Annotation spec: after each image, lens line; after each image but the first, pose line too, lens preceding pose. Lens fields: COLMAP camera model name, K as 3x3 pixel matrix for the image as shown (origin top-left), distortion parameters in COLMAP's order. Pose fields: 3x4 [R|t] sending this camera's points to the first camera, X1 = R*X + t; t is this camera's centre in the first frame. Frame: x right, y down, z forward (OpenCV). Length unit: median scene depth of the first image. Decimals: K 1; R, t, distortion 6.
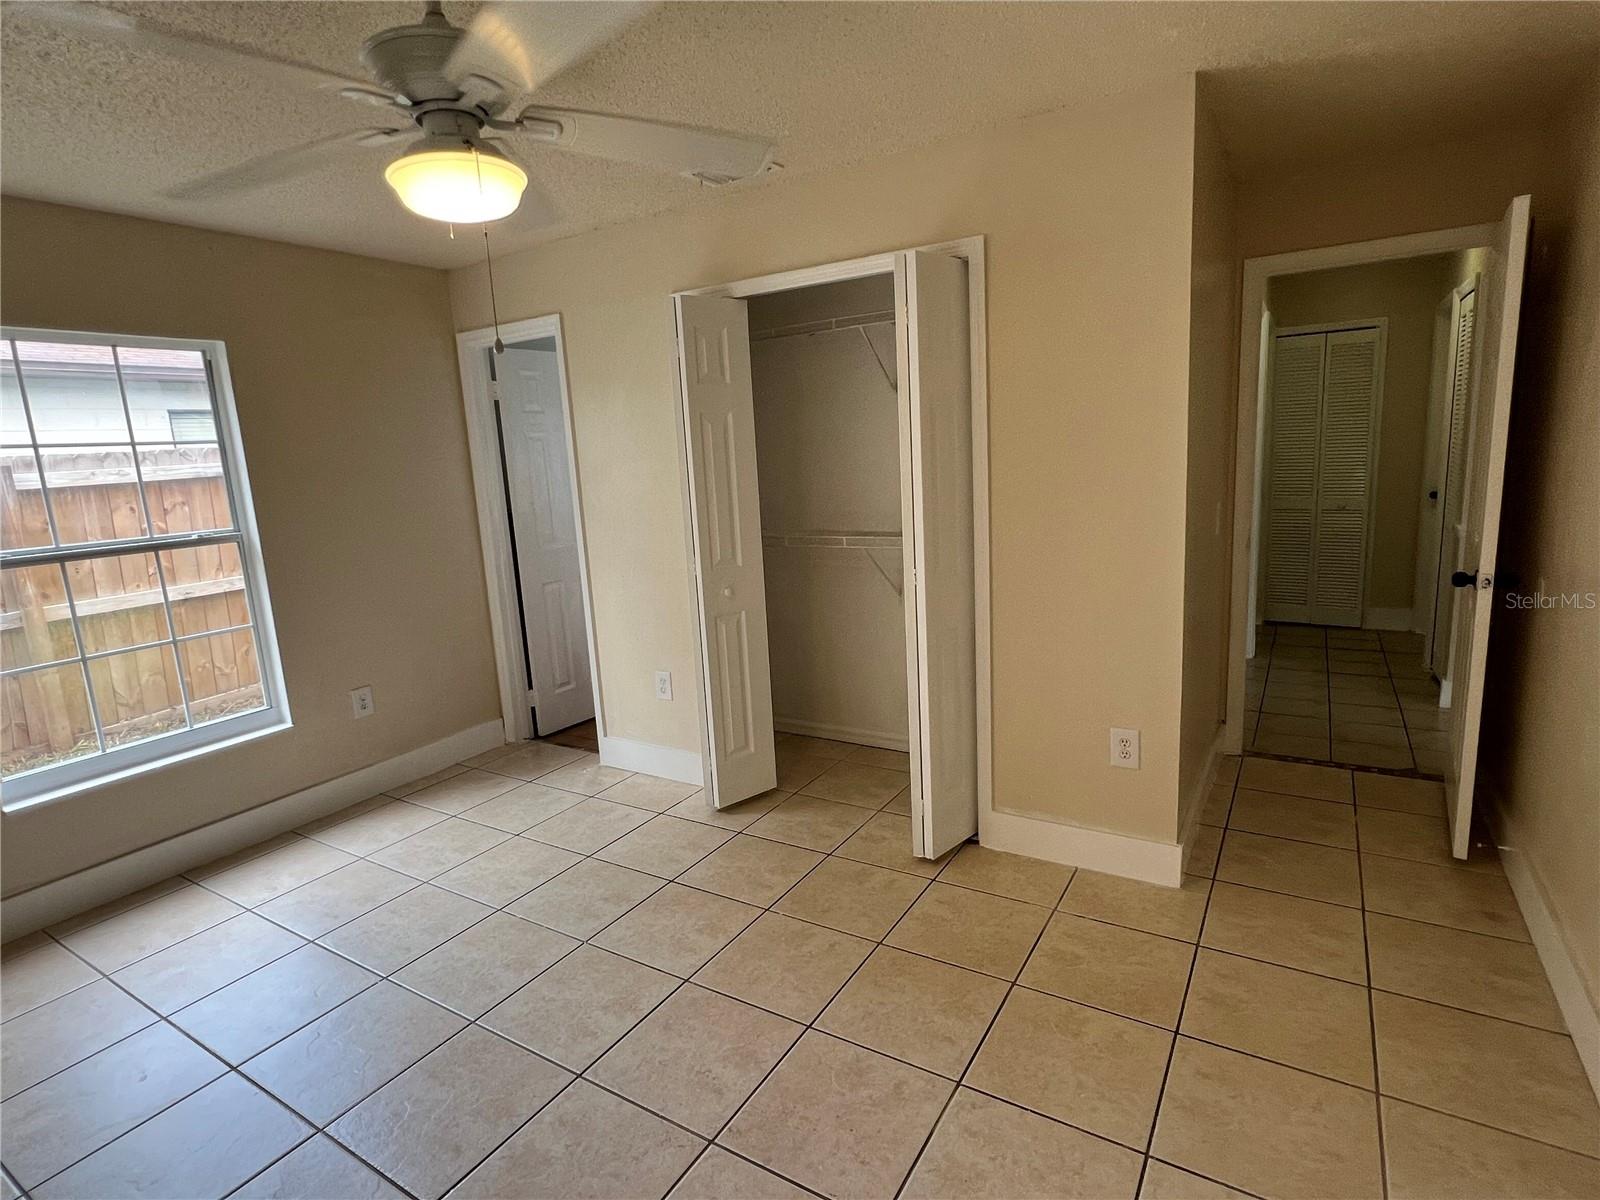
lens RADIAL K [[828.5, 0, 798.9], [0, 828.5, 596.1], [0, 0, 1]] dist [-0.001959, -0.000107]
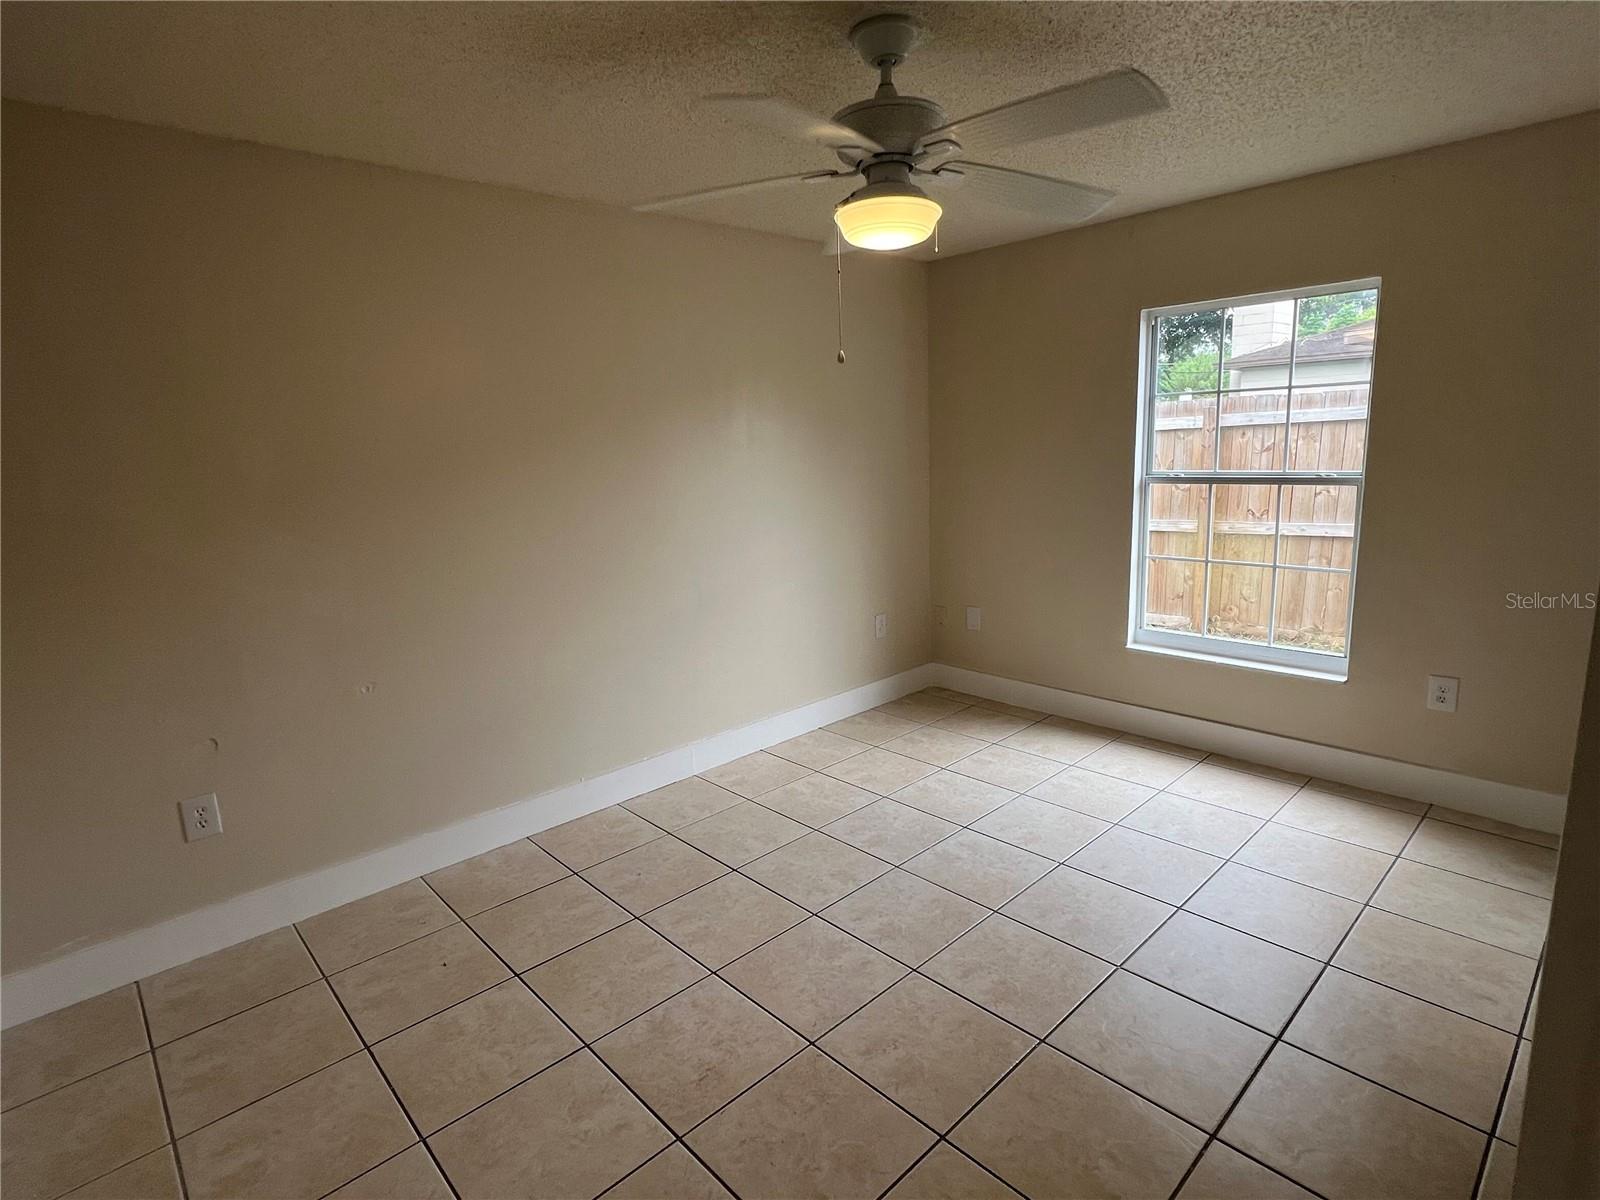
lens RADIAL K [[828.5, 0, 792.7], [0, 828.5, 598.1], [0, 0, 1]] dist [-0.001959, -0.000107]
pose [[-0.254629, 0.255717, -0.932616, 0.542216], [-0.112446, 0.950033, 0.291194, -0.183239], [0.960479, 0.179016, -0.213152, 0.720962]]
